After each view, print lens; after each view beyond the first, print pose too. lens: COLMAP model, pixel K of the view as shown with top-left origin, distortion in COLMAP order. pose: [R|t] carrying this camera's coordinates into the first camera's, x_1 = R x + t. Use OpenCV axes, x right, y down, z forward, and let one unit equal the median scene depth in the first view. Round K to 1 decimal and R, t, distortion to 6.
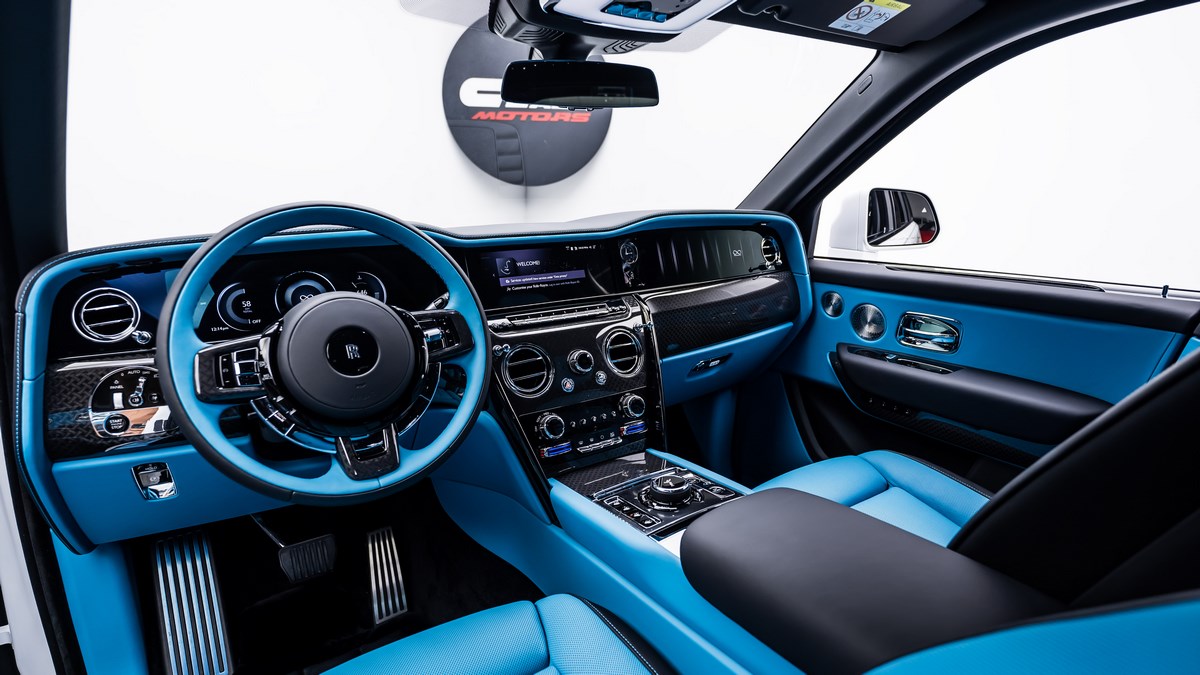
lens RADIAL K [[629.4, 0, 596.8], [0, 629.4, 337.5], [0, 0, 1]] dist [-0.003859, -0.000333]
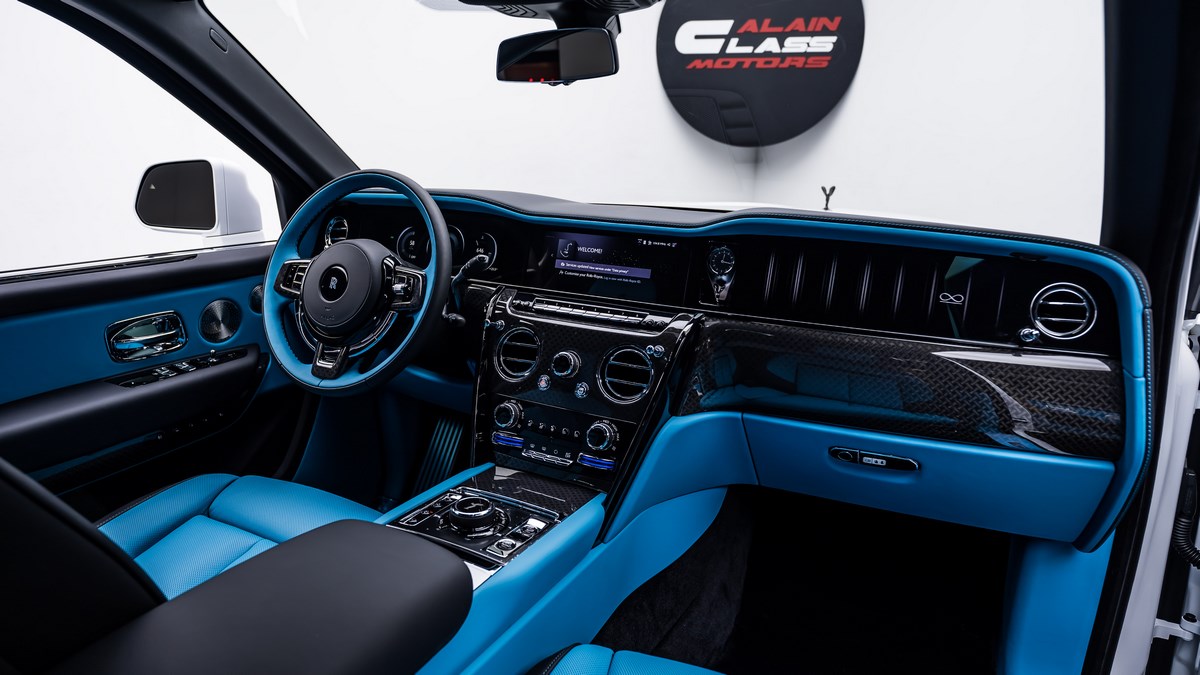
lens RADIAL K [[723.9, 0, 603.9], [0, 723.9, 330.8], [0, 0, 1]] dist [0.001800, 0.000830]
pose [[0.470211, 0.246169, -0.847527, 0.724520], [-0.232872, 0.960886, 0.149897, -0.146720], [0.851277, 0.126882, 0.509145, 0.431299]]
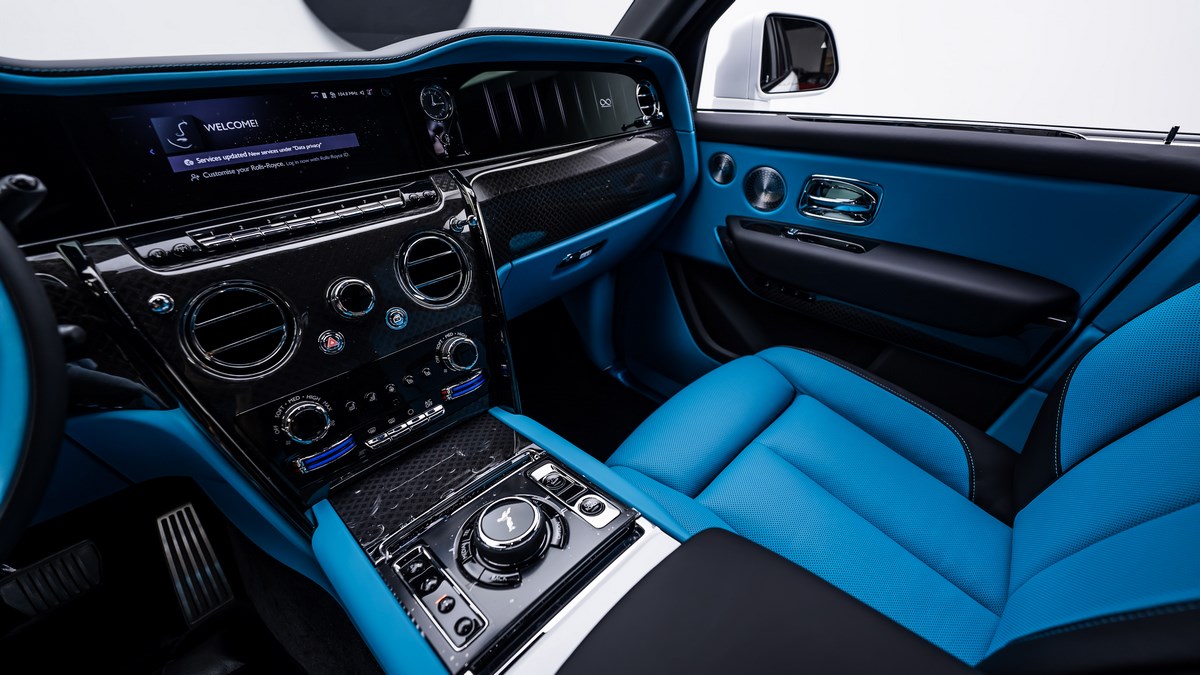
lens RADIAL K [[487.4, 0, 595.2], [0, 487.4, 336.0], [0, 0, 1]] dist [-0.030068, 0.001086]
pose [[0.981373, -0.108347, 0.158642, 0.101762], [0.061922, 0.960113, 0.272671, -0.030509], [-0.181857, -0.257769, 0.948938, 0.438085]]
